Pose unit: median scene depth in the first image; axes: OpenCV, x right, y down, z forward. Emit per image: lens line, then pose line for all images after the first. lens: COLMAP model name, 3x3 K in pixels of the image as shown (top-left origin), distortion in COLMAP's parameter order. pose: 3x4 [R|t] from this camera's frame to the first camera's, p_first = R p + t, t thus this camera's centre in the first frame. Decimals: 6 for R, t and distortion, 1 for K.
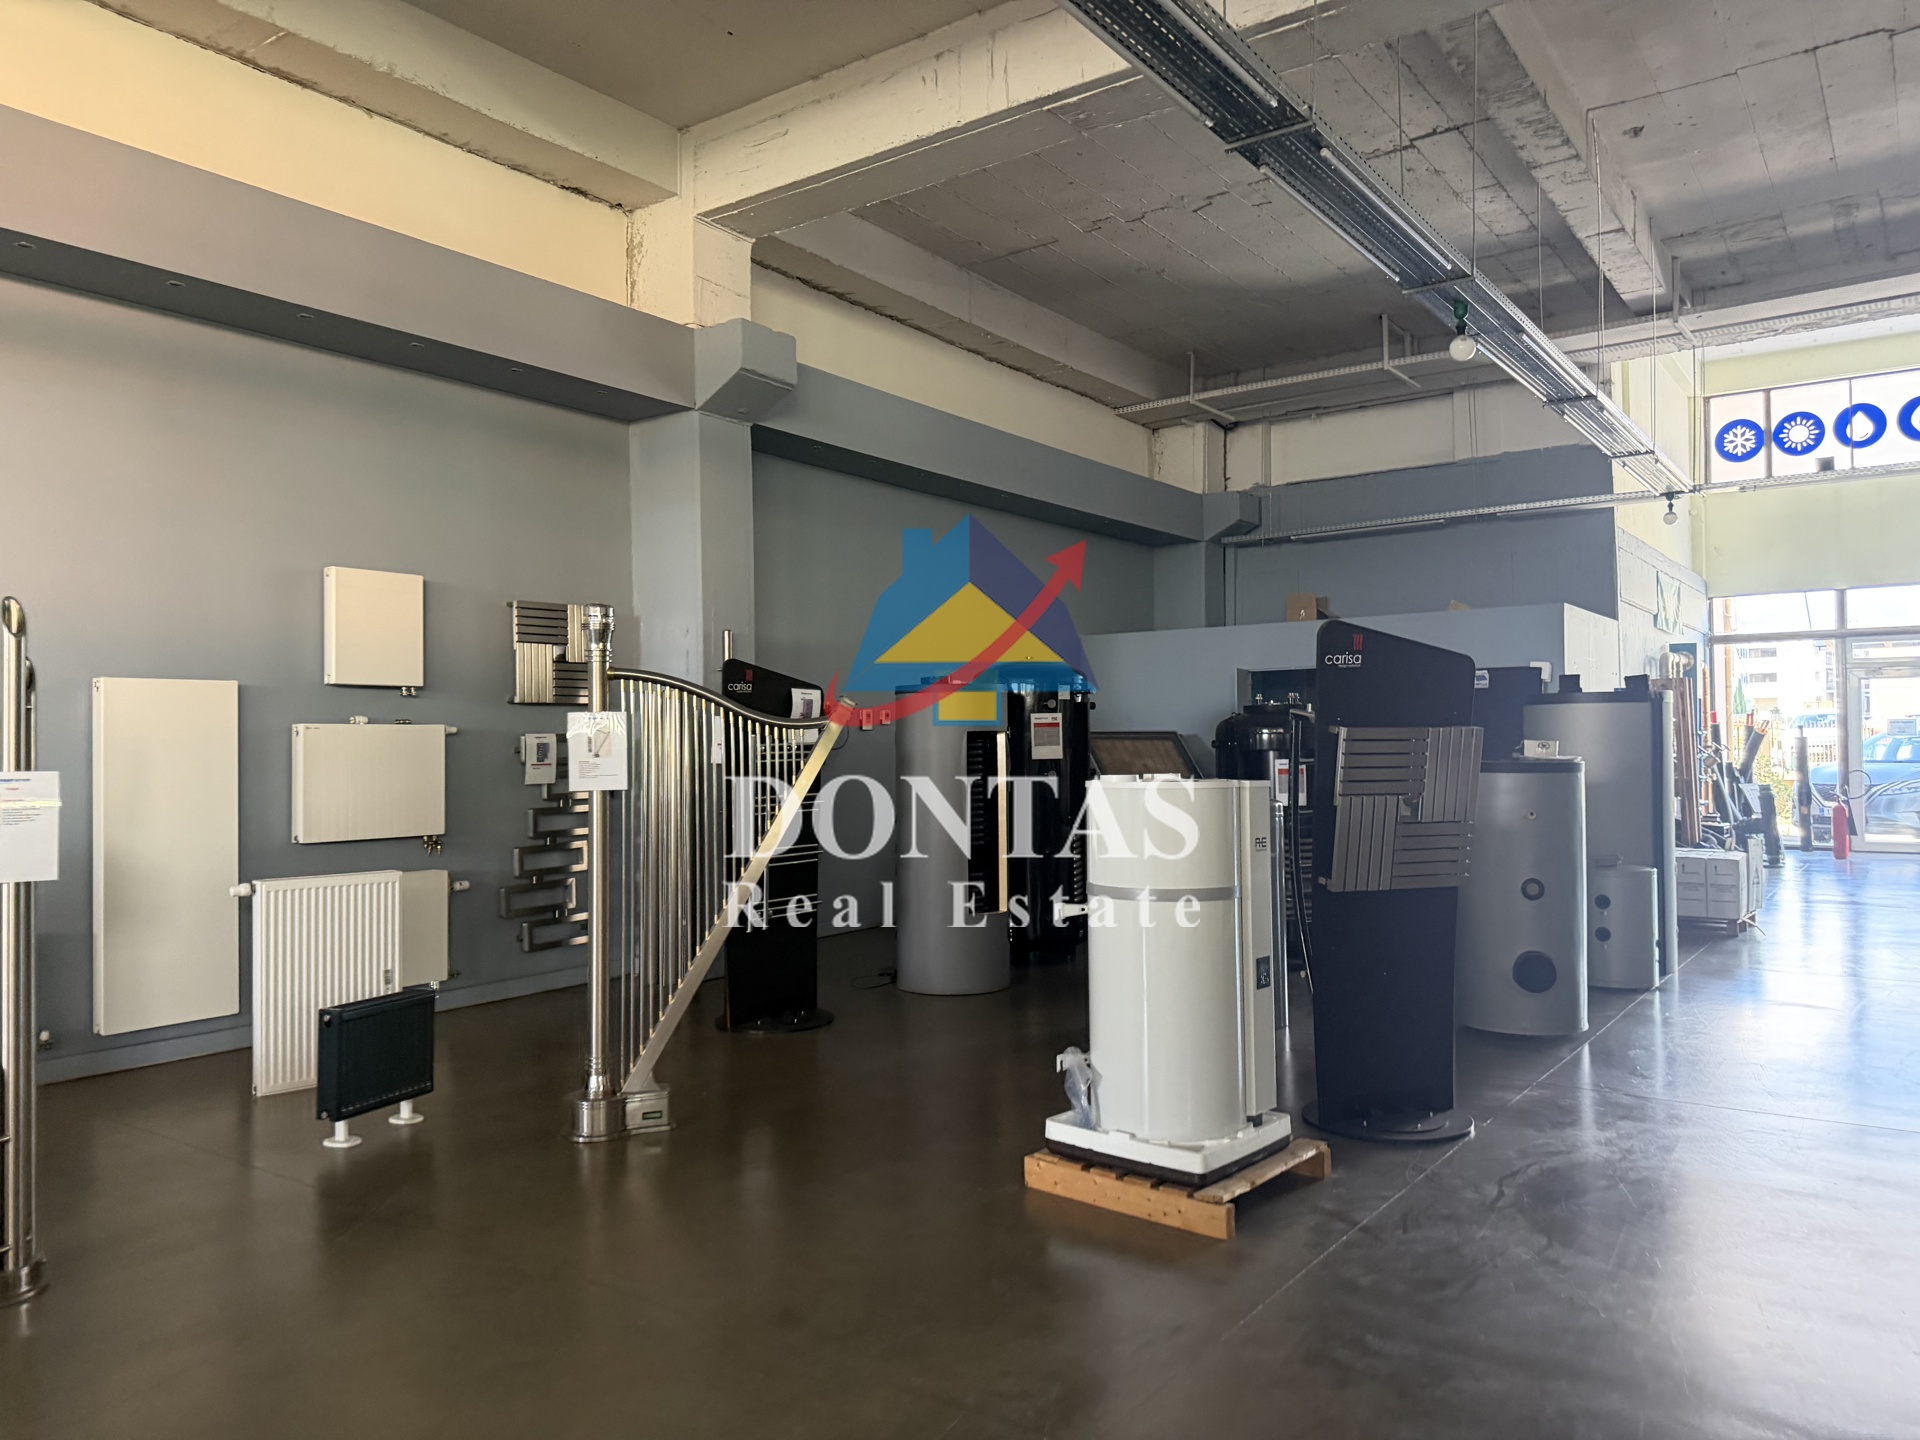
lens RADIAL K [[1361.9, 0, 959.4], [0, 1361.9, 724.6], [0, 0, 1]] dist [0.028599, -0.024104]
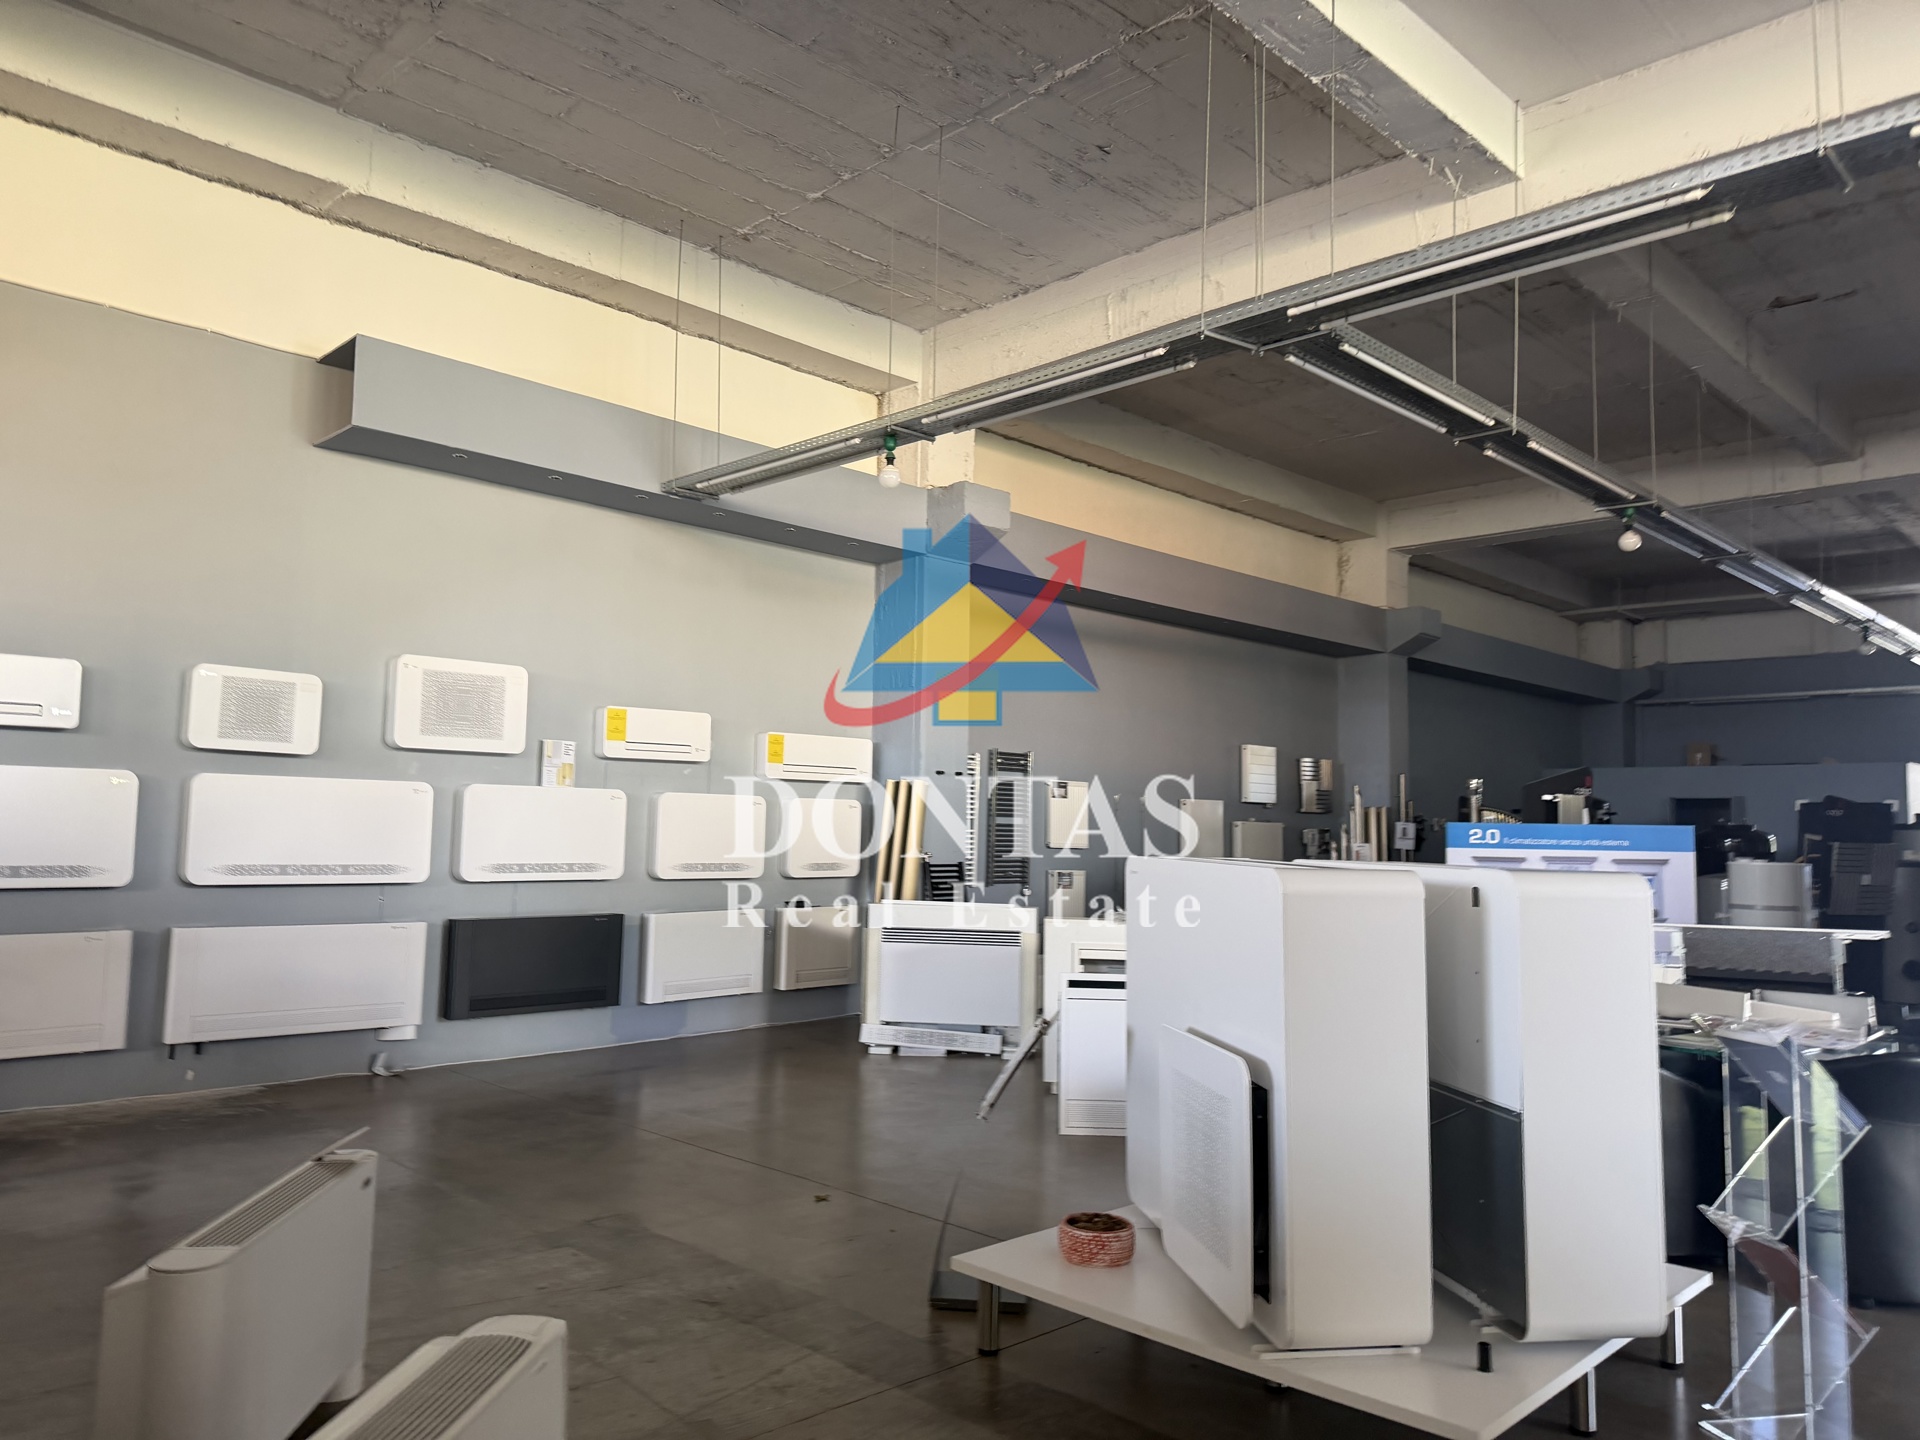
lens RADIAL K [[1361.9, 0, 958.3], [0, 1361.9, 715.6], [0, 0, 1]] dist [0.028599, -0.024104]
pose [[0.986730, 0.015567, -0.161620, -0.447129], [-0.026884, 0.997318, -0.068072, -0.007816], [0.160126, 0.071514, 0.984503, -0.852396]]
